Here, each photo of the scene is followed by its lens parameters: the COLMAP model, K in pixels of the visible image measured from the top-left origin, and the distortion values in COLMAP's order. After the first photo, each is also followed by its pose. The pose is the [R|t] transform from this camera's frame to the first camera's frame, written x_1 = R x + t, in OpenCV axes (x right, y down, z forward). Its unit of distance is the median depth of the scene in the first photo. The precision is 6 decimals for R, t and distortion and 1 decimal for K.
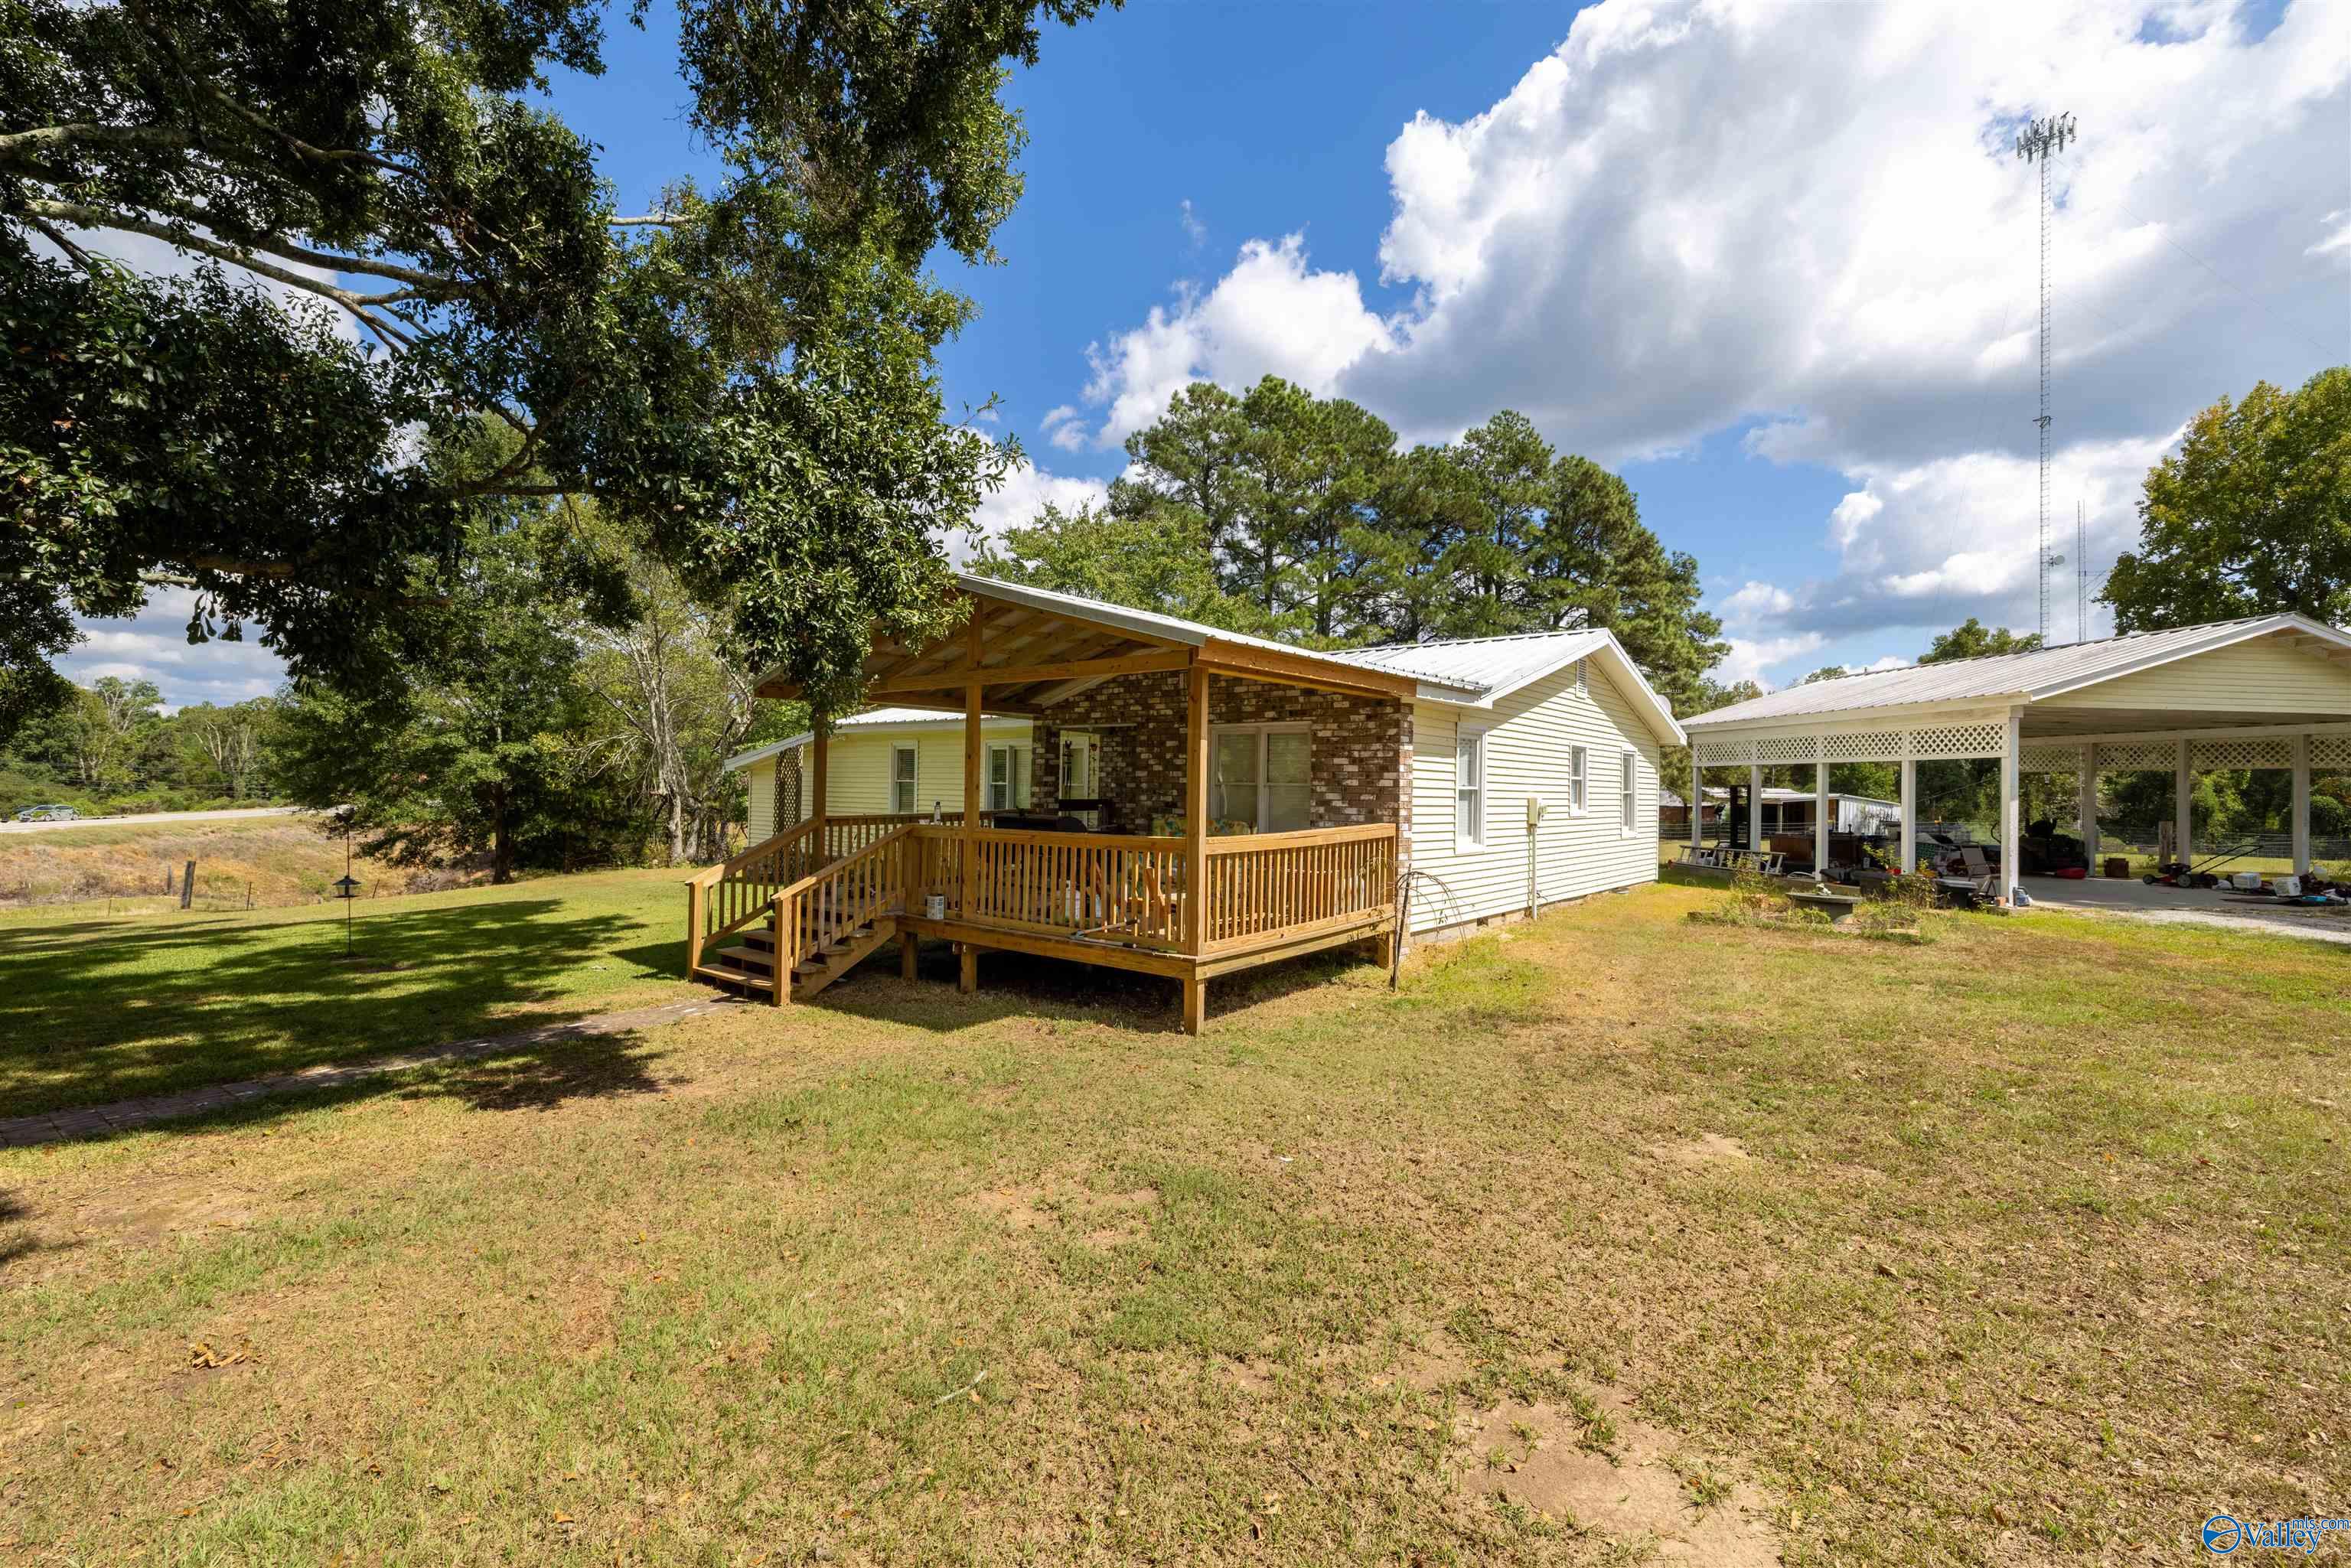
lens RADIAL K [[998.3, 0, 1175.8], [0, 998.3, 777.6], [0, 0, 1]] dist [0.002306, 0.000308]
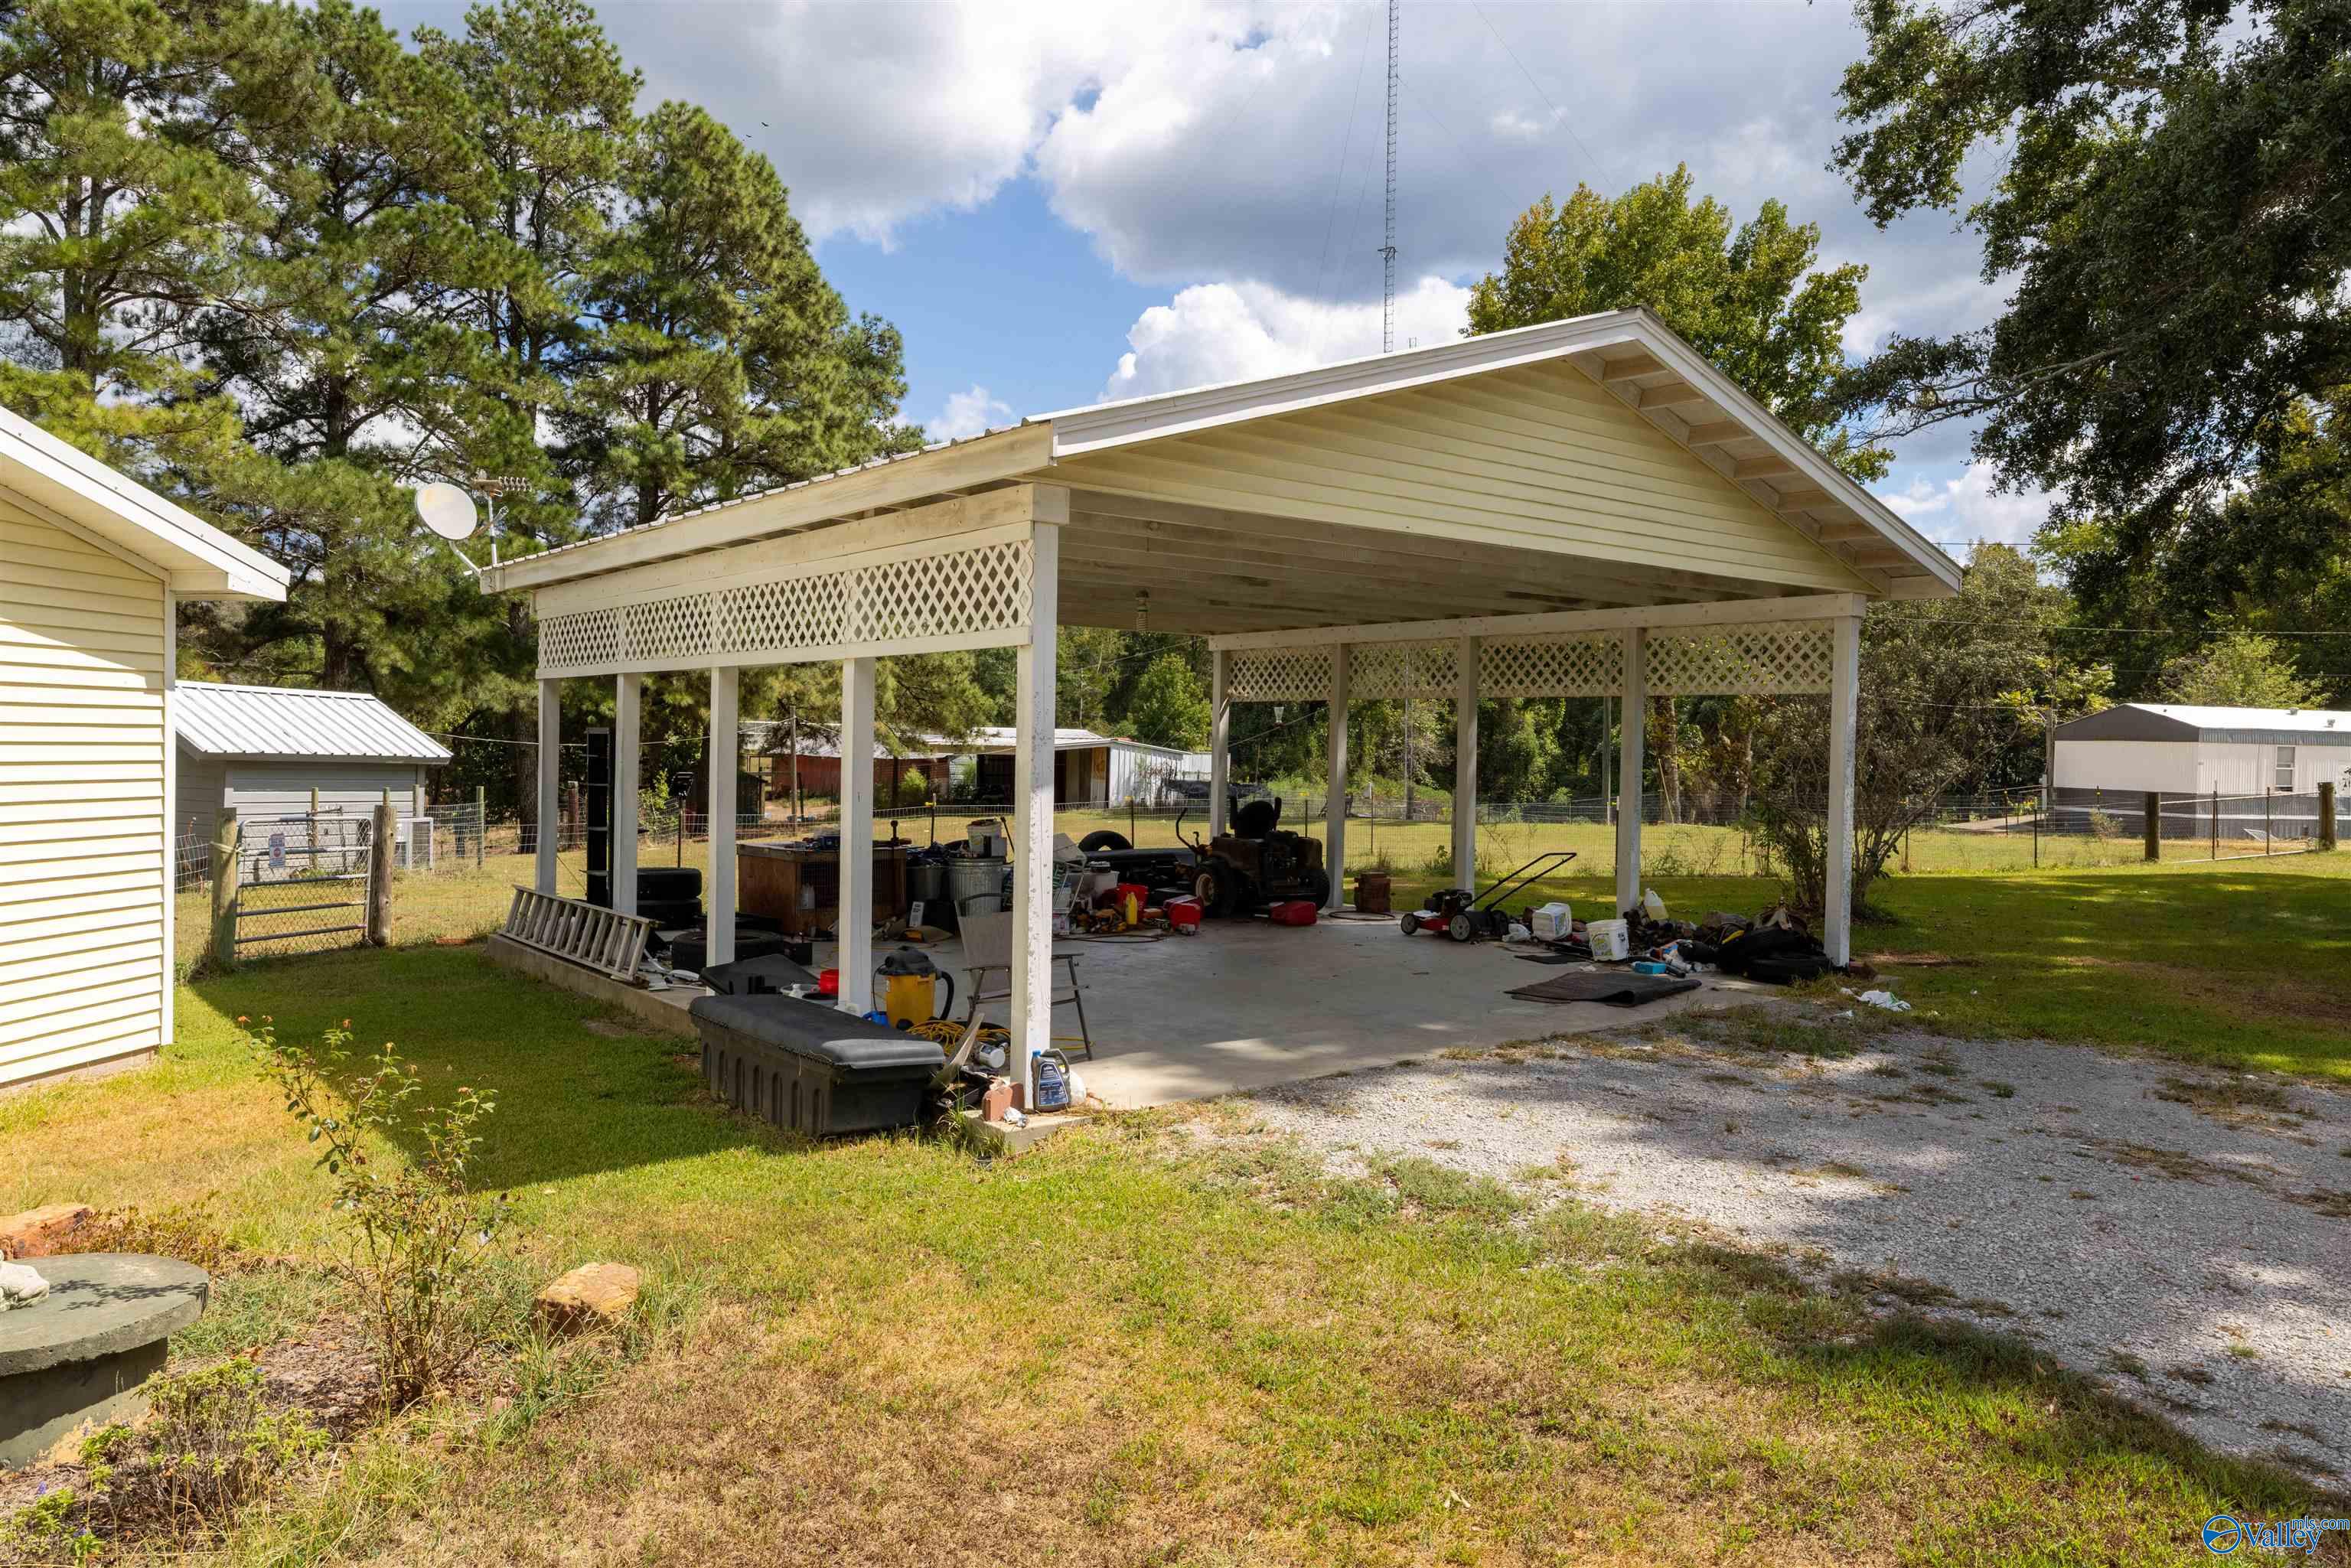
lens RADIAL K [[1600.6, 0, 1175.5], [0, 1600.6, 784.0], [0, 0, 1]] dist [0.006594, 0.001307]
pose [[0.835667, -0.019670, 0.548884, 0.549539], [-0.005593, 0.999002, 0.044317, 0.000246], [-0.549207, -0.040104, 0.834723, 0.507111]]
